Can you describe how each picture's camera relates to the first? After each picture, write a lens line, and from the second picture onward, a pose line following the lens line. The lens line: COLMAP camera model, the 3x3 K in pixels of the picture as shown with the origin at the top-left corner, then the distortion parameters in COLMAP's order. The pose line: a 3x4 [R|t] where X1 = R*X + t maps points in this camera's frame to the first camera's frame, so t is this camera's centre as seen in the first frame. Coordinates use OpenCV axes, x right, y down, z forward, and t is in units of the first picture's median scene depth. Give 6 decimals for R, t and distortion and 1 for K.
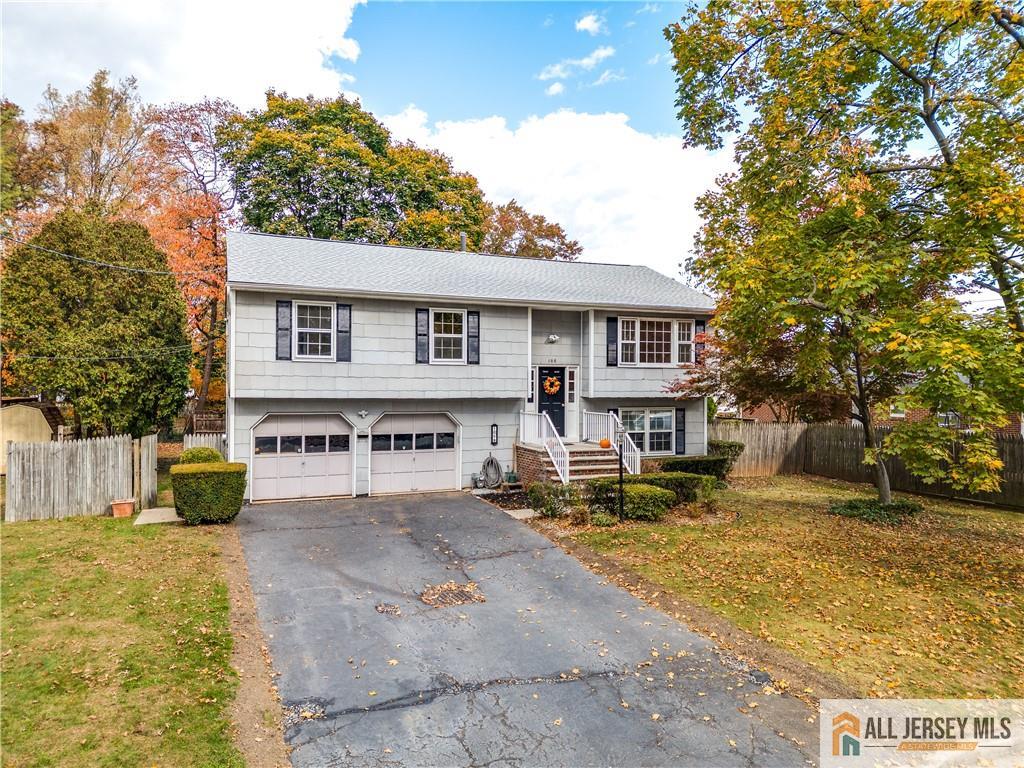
lens RADIAL K [[757.6, 0, 512.0], [0, 757.6, 384.0], [0, 0, 1]] dist [0.117857, -0.000971]
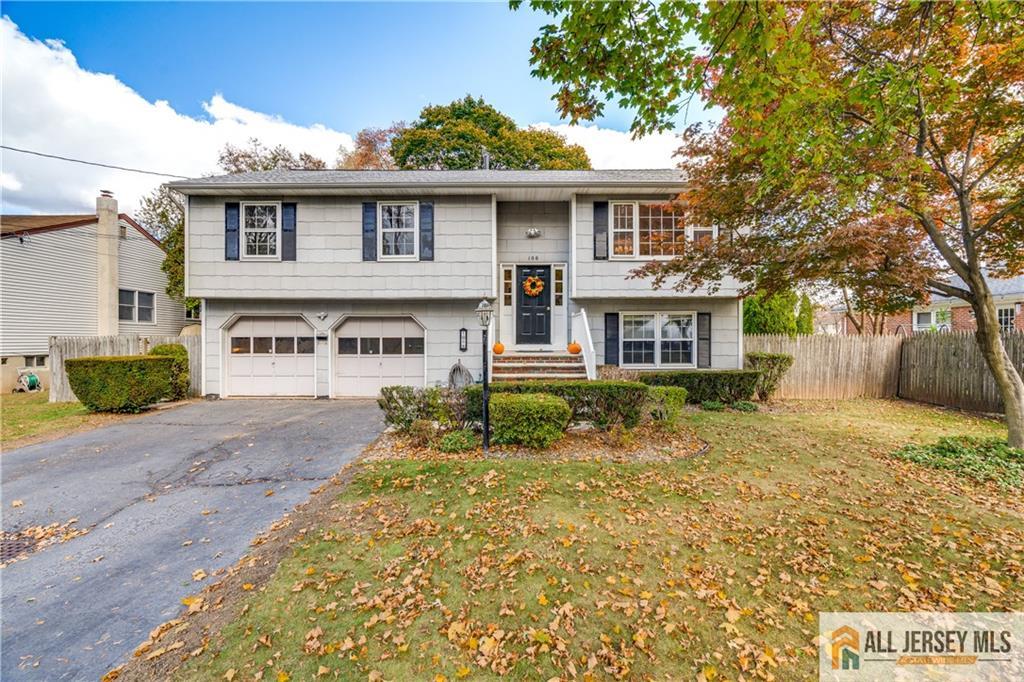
lens RADIAL K [[463.6, 0, 512.0], [0, 463.6, 341.0], [0, 0, 1]] dist [-0.002386, 0.000182]
pose [[0.917548, -0.004796, -0.397597, 0.255943], [0.004962, 0.999988, -0.000611, 0.069439], [0.397595, -0.001412, 0.917560, 0.509284]]
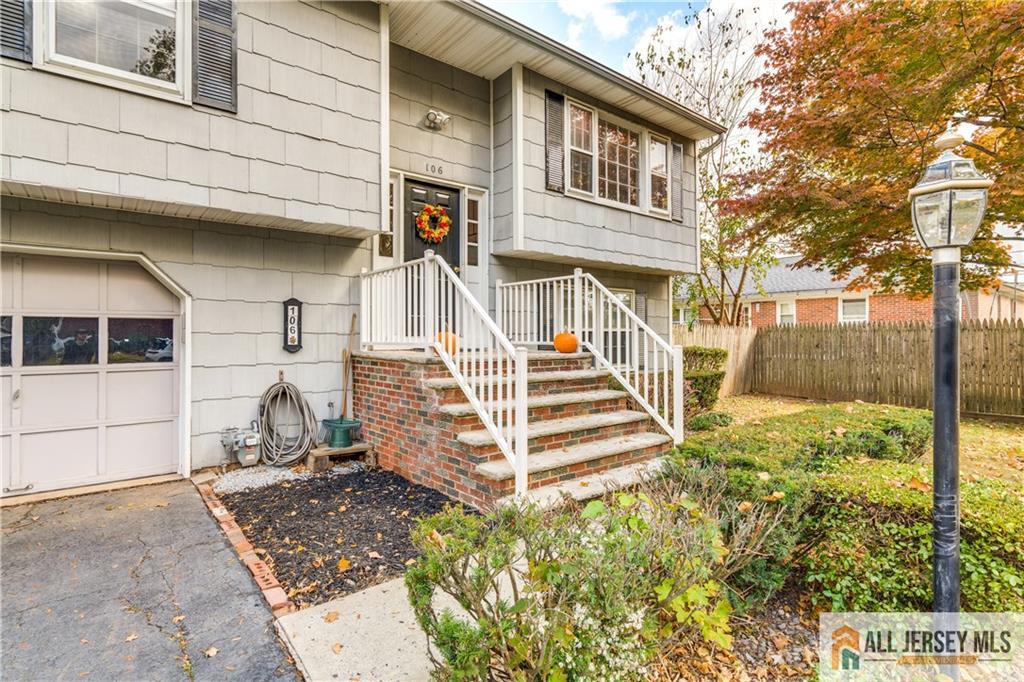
lens RADIAL K [[519.2, 0, 519.0], [0, 519.2, 336.2], [0, 0, 1]] dist [-0.005087, -0.000821]
pose [[0.956318, -0.005755, 0.292272, 0.010345], [0.006792, 0.999974, -0.002533, 0.074213], [-0.292250, 0.004408, 0.956332, 0.713298]]
